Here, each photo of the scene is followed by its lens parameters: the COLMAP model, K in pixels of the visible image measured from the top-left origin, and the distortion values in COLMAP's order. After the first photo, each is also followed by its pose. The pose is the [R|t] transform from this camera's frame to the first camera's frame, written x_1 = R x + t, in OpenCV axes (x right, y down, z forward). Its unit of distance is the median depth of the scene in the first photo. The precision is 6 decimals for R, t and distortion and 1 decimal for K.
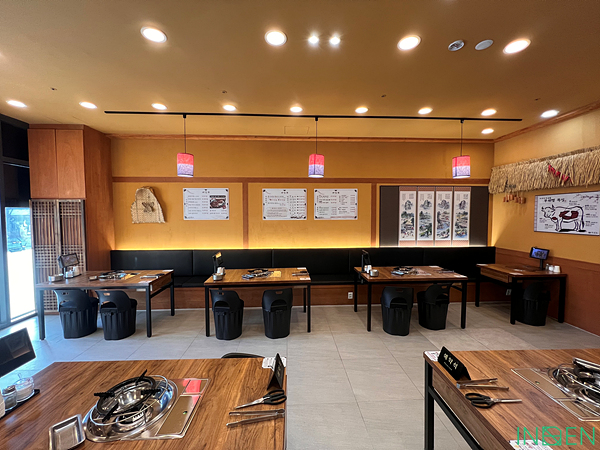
lens RADIAL K [[242.1, 0, 302.1], [0, 242.1, 223.5], [0, 0, 1]] dist [-0.001134, -0.000188]
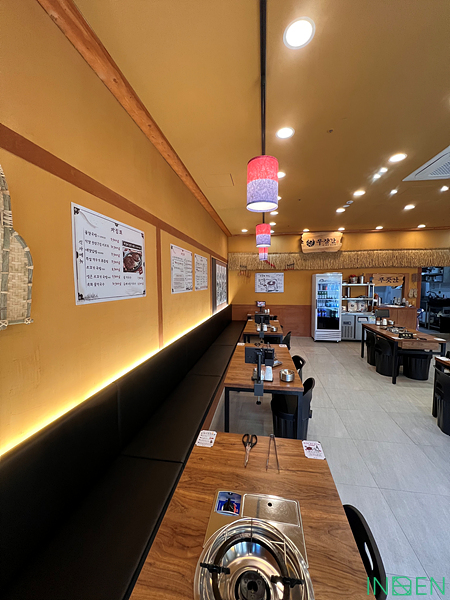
lens RADIAL K [[242.1, 0, 224.7], [0, 242.1, 297.7], [0, 0, 1]] dist [-0.001134, -0.000188]
pose [[0.196979, -0.061974, 0.978447, -0.898425], [0.046814, 0.997456, 0.053753, -0.038911], [-0.979289, 0.035217, 0.199379, 0.891281]]
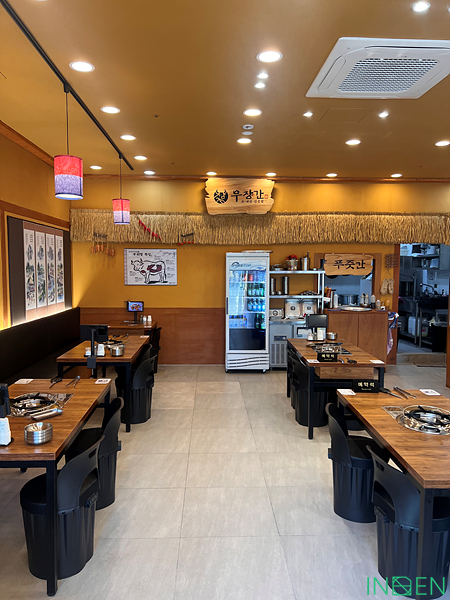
lens RADIAL K [[453.1, 0, 225.0], [0, 453.1, 300.0], [0, 0, 1]] dist [0.080004, -0.104900]
pose [[0.005182, -0.071488, 0.997428, -0.902871], [0.036144, 0.996803, 0.071255, -0.024554], [-0.999333, 0.035681, 0.007749, 0.602856]]
